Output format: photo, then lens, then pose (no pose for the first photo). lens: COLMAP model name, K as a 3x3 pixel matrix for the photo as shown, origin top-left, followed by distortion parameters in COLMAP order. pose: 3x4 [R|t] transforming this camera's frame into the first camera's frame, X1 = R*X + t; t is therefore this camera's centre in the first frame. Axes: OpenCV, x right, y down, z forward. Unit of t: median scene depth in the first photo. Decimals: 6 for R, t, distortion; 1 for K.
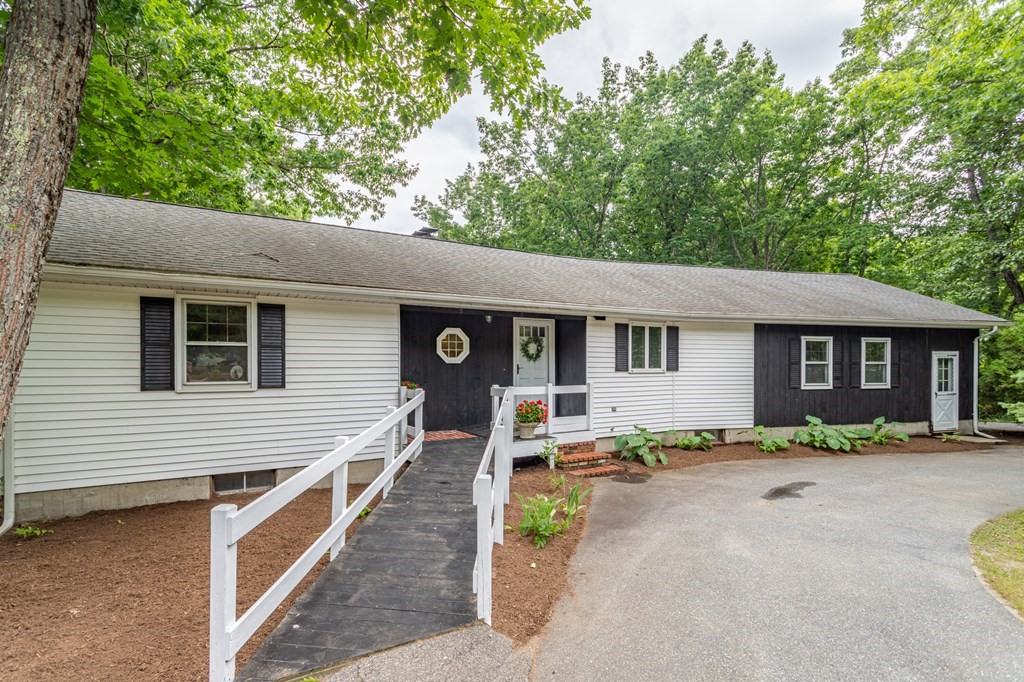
lens RADIAL K [[498.5, 0, 506.2], [0, 498.5, 373.3], [0, 0, 1]] dist [0.002389, 0.000726]
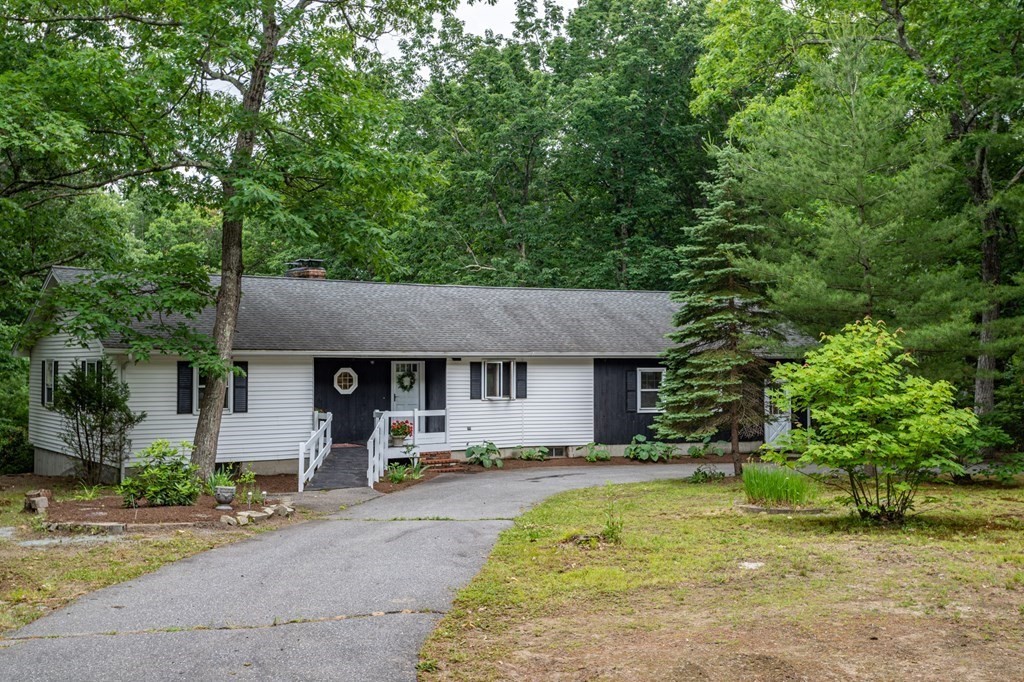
lens RADIAL K [[1153.5, 0, 512.0], [0, 1153.5, 341.0], [0, 0, 1]] dist [-0.006657, 0.017082]
pose [[0.996003, 0.002966, 0.089273, 0.055668], [0.000026, 0.999439, -0.033497, -0.051393], [-0.089322, 0.033366, 0.995444, -1.892463]]
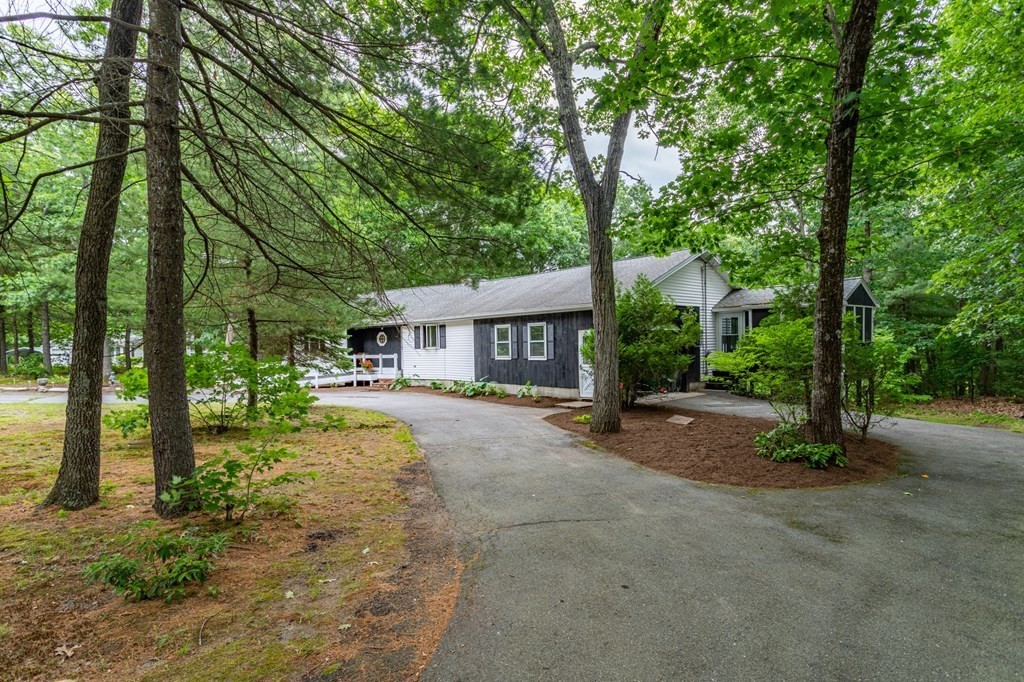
lens RADIAL K [[516.6, 0, 548.6], [0, 516.6, 357.2], [0, 0, 1]] dist [0.002787, 0.000379]
pose [[0.481689, 0.016312, -0.876190, 2.305477], [0.013251, 0.999577, 0.025895, -0.016106], [0.876242, -0.024084, 0.481269, 0.413252]]
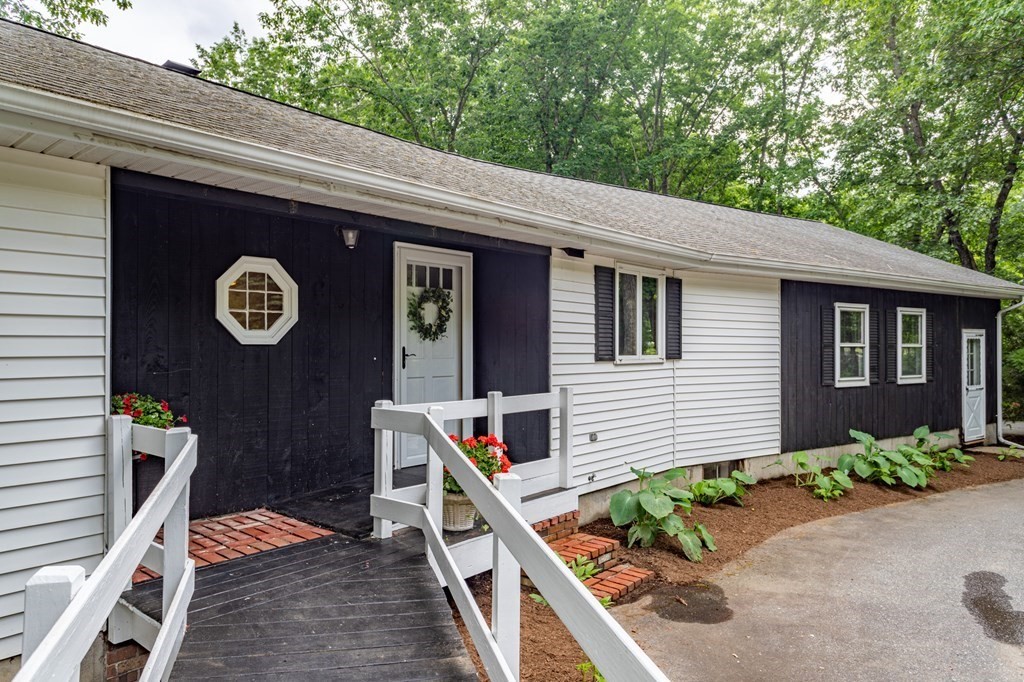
lens RADIAL K [[676.7, 0, 512.0], [0, 676.7, 341.0], [0, 0, 1]] dist [-0.002177, -0.000213]
pose [[0.946118, 0.006463, 0.323758, -0.077852], [-0.000152, 0.999810, -0.019514, -0.010508], [-0.323822, 0.018413, 0.945939, 0.360746]]
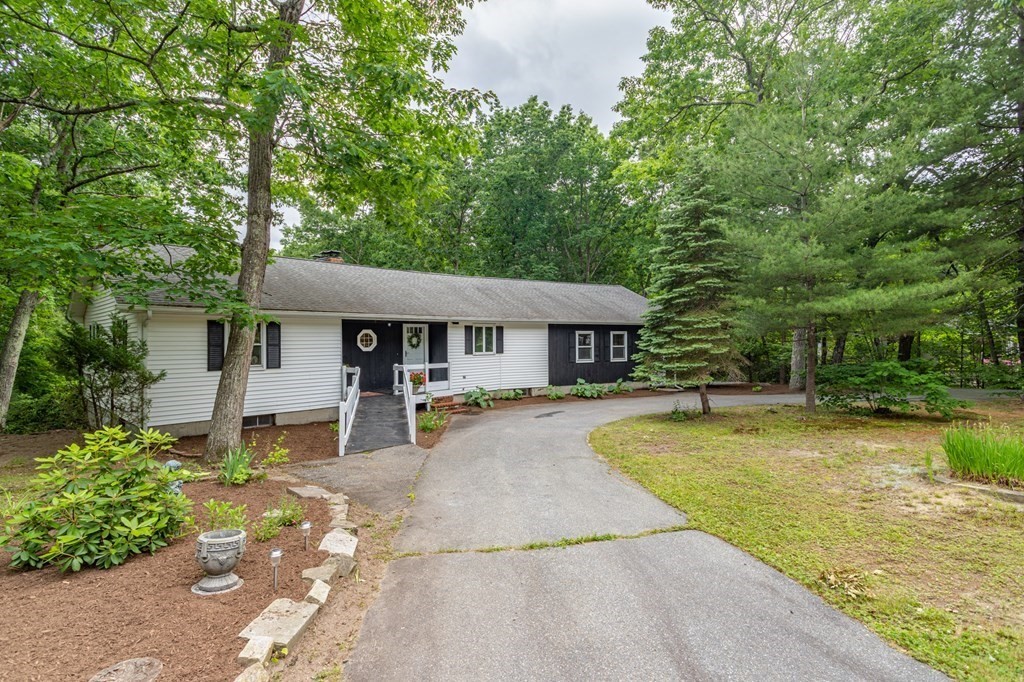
lens RADIAL K [[517.9, 0, 512.0], [0, 517.9, 341.0], [0, 0, 1]] dist [-0.001249, 0.000129]
pose [[0.961541, -0.005303, 0.274609, -0.100987], [0.008609, 0.999904, -0.010835, -0.026892], [-0.274525, 0.012782, 0.961495, -0.677851]]
